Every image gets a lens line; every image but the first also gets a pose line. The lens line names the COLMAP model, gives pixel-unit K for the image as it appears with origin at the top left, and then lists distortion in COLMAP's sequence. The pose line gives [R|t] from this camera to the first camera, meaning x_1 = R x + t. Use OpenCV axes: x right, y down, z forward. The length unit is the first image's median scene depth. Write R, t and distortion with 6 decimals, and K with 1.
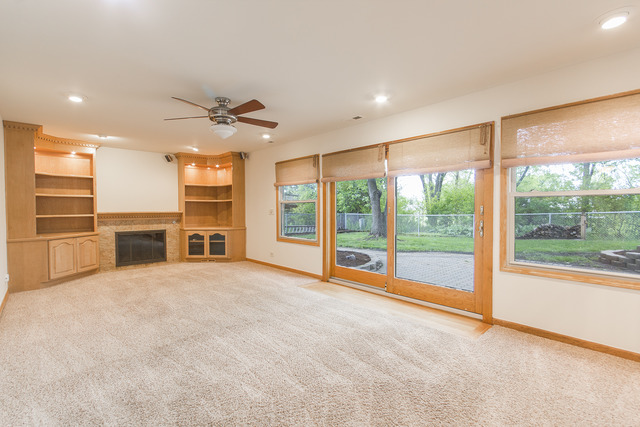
lens RADIAL K [[295.3, 0, 318.4], [0, 295.3, 216.4], [0, 0, 1]] dist [0.000802, 0.000473]
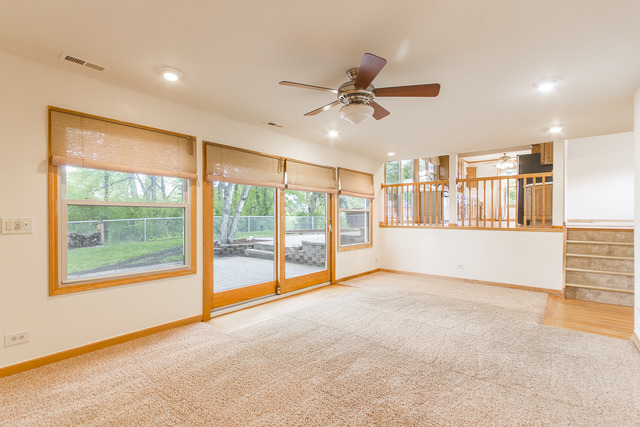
lens RADIAL K [[295.3, 0, 318.4], [0, 295.3, 216.4], [0, 0, 1]] dist [0.000802, 0.000473]
pose [[-0.106561, 0.001522, 0.994305, -0.719154], [0.027507, 0.999621, 0.001418, -0.022558], [-0.993926, 0.027501, -0.106562, 0.810378]]
